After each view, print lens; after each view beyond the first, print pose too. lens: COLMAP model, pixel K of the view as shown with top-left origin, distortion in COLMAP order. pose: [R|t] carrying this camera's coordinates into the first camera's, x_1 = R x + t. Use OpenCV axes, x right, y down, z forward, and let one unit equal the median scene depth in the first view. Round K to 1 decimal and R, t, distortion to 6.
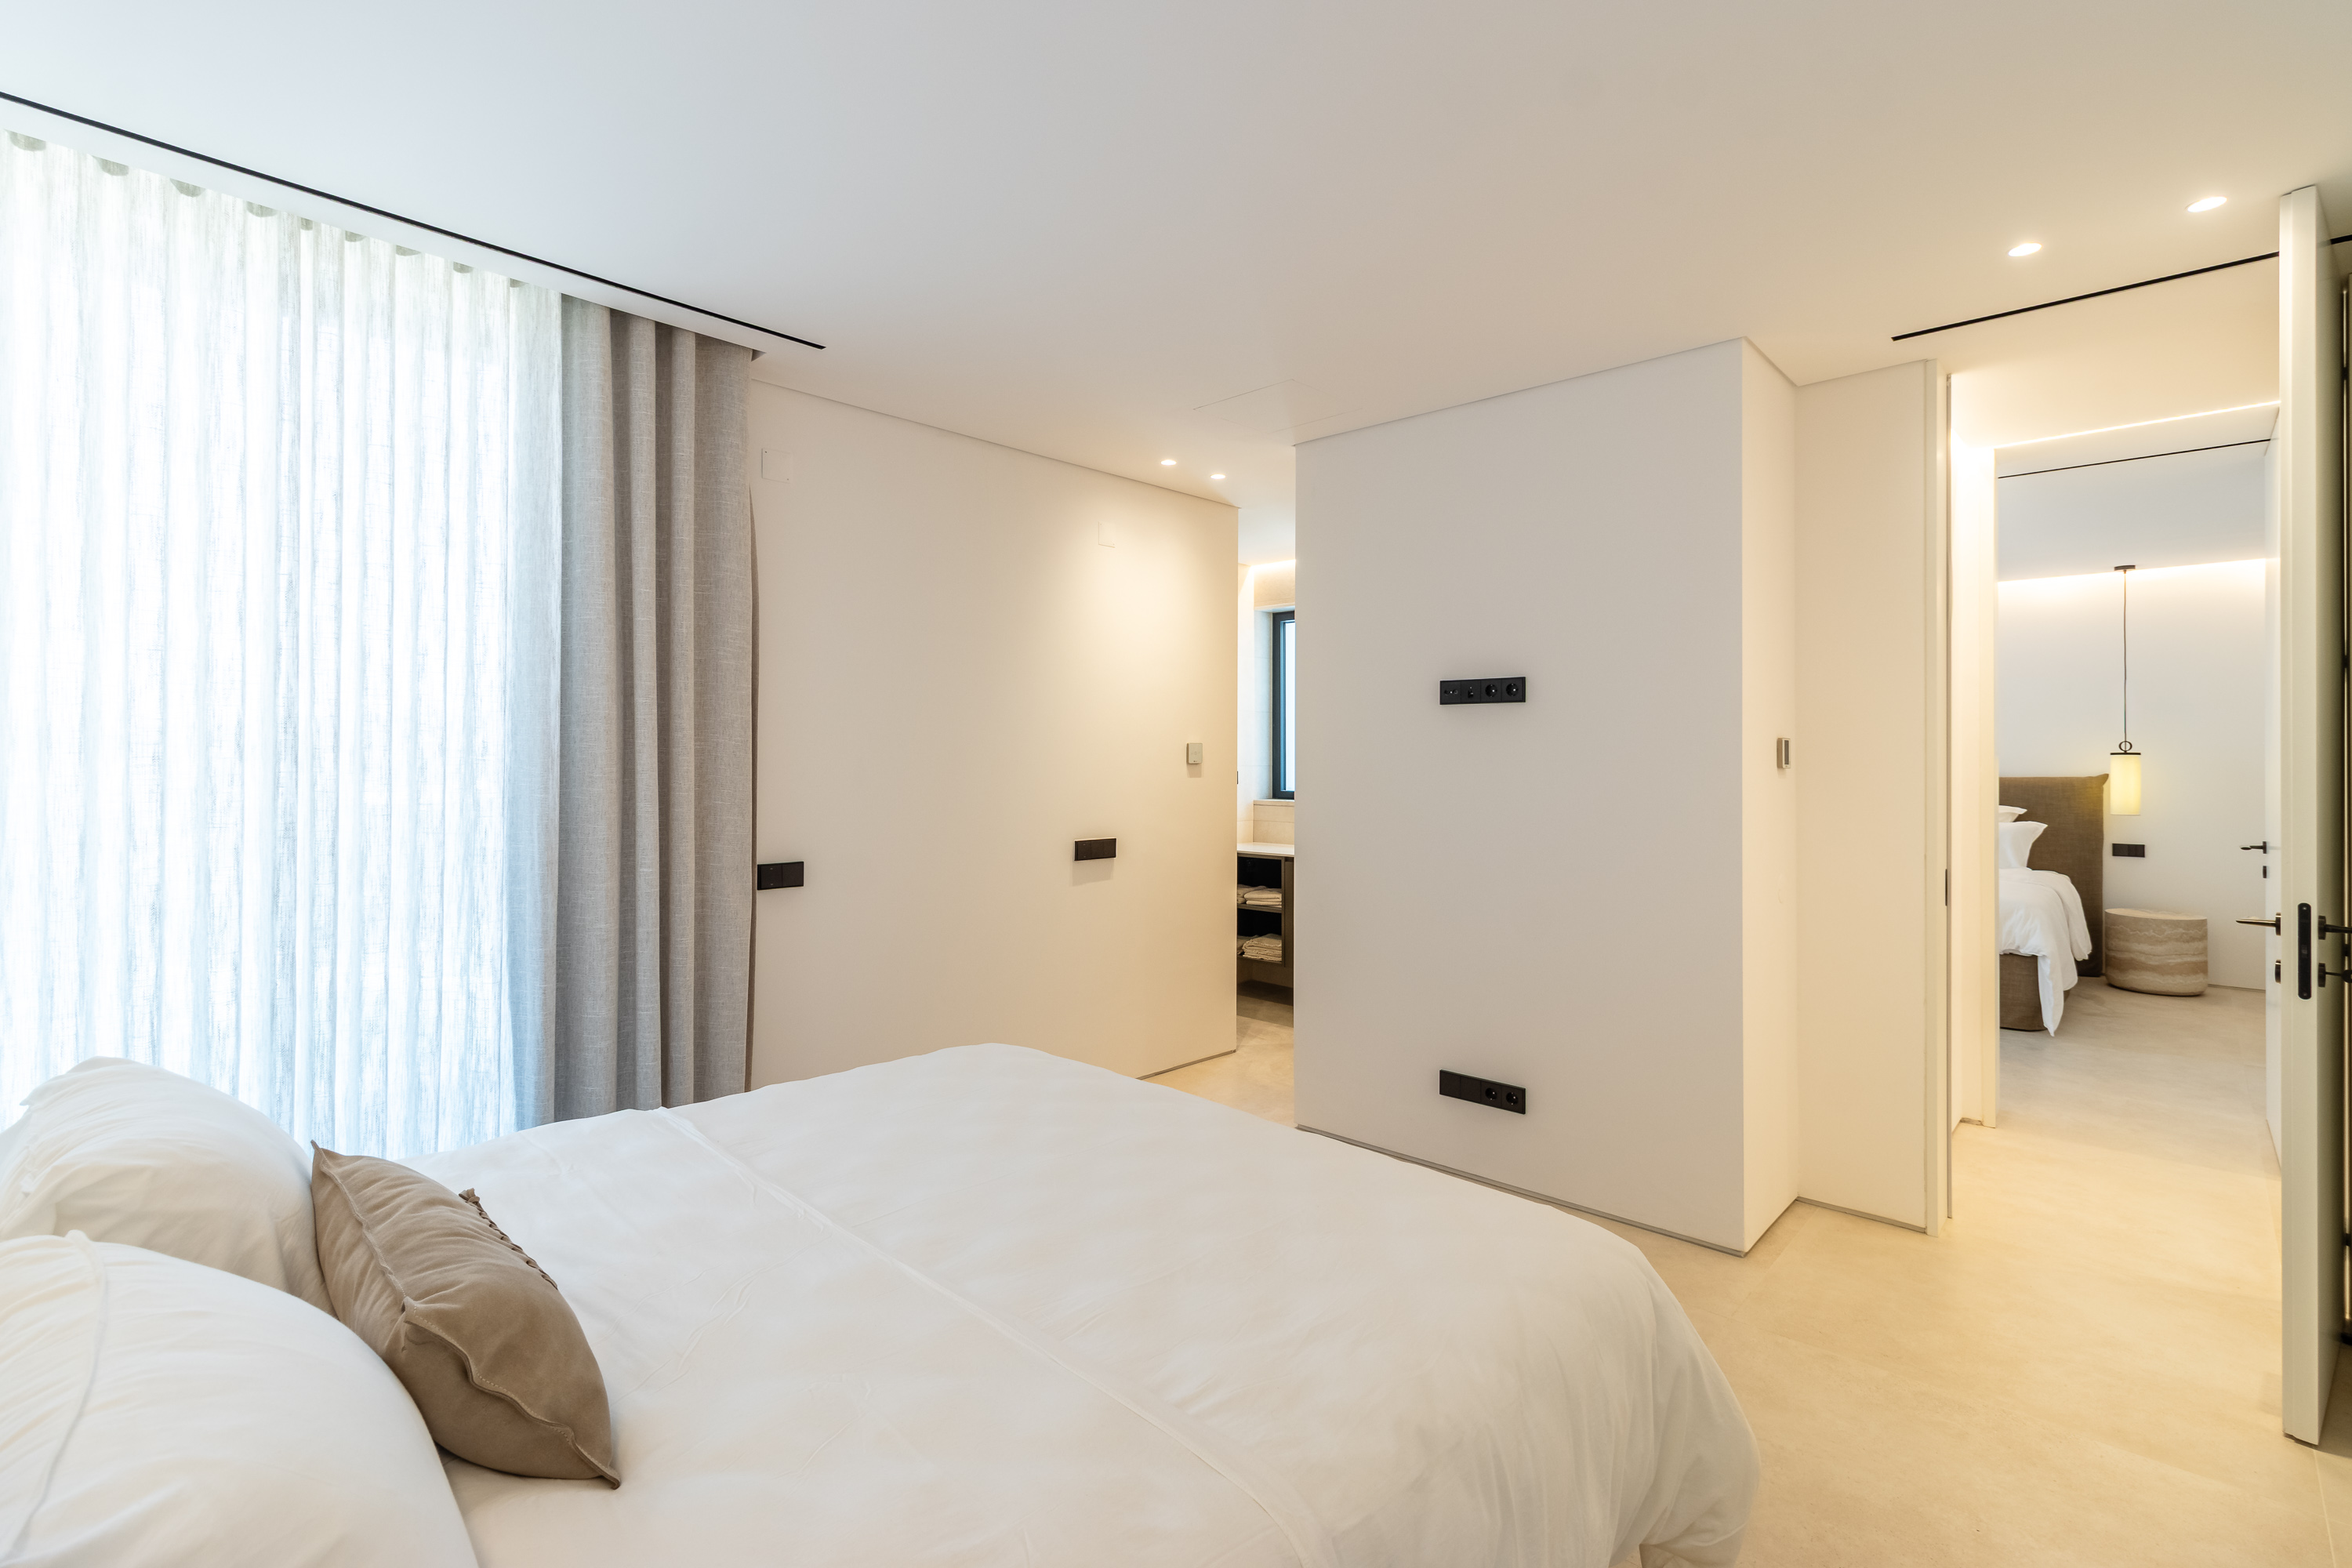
lens RADIAL K [[1091.0, 0, 1184.3], [0, 1091.0, 768.4], [0, 0, 1]] dist [0.002517, 0.000565]
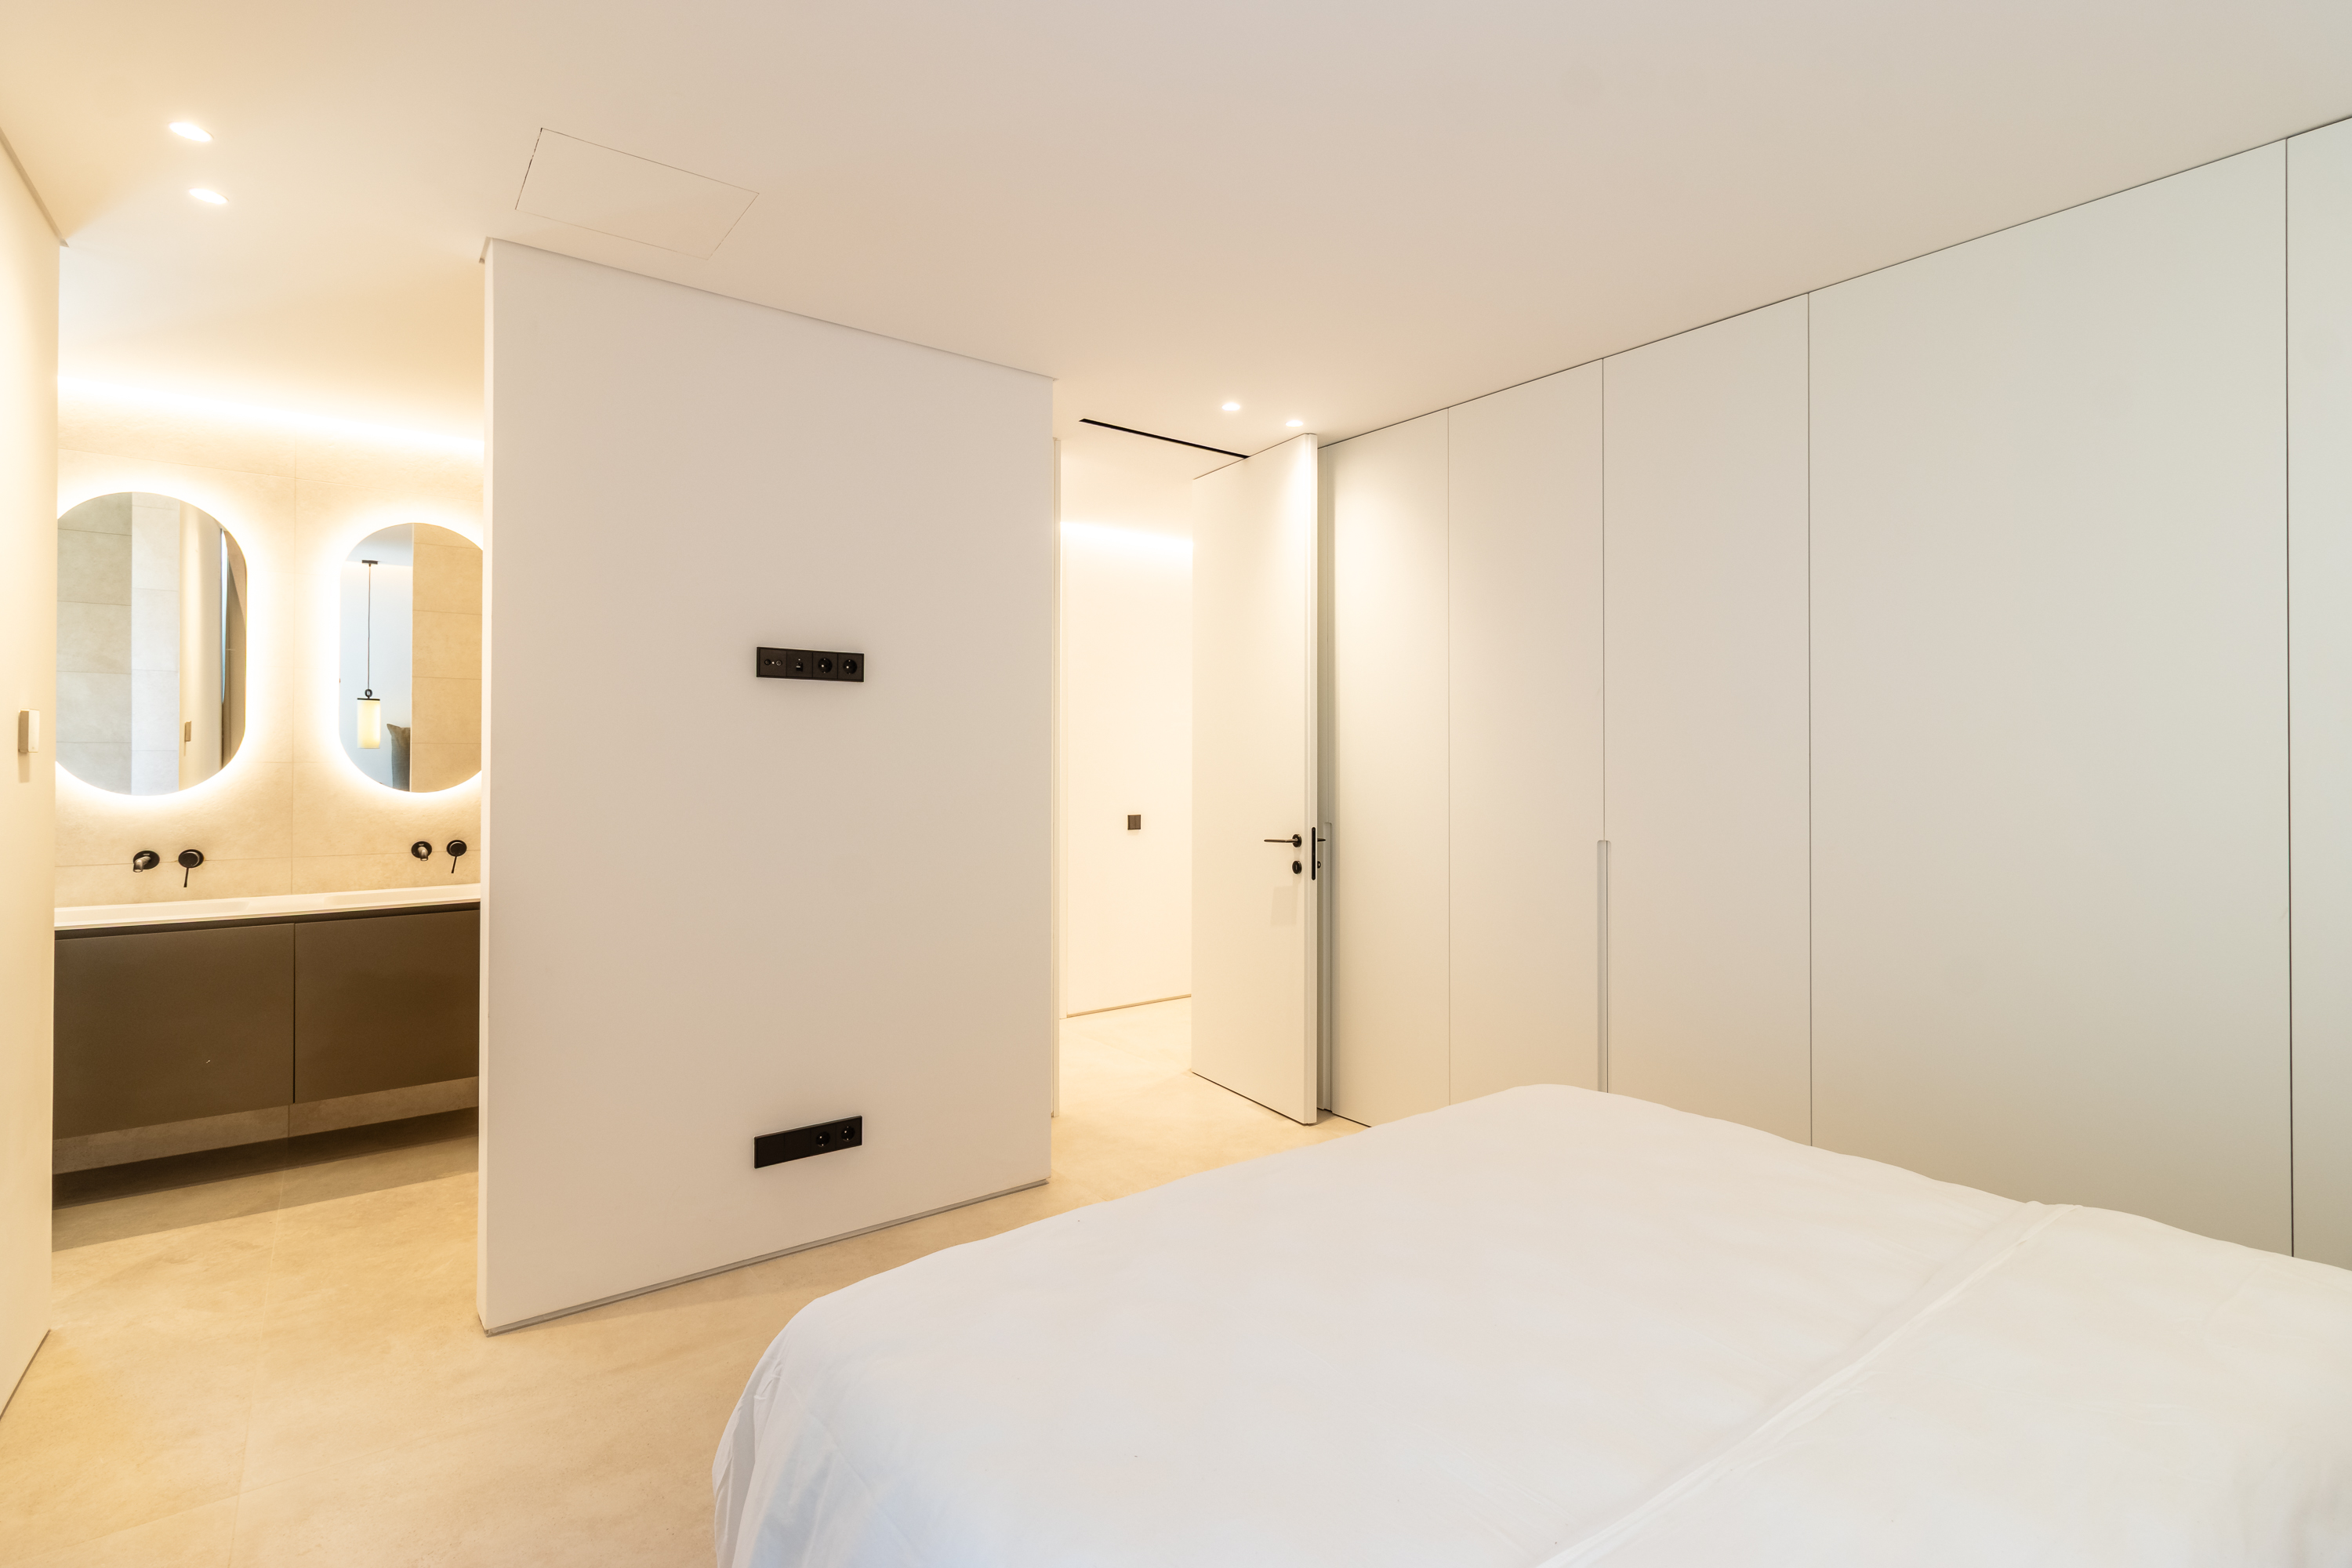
lens RADIAL K [[1091.0, 0, 1183.2], [0, 1091.0, 768.9], [0, 0, 1]] dist [0.002517, 0.000565]
pose [[0.183017, -0.018340, 0.982939, -0.487374], [0.003806, 0.999832, 0.017946, -0.004966], [-0.983102, 0.000456, 0.183056, 0.553099]]
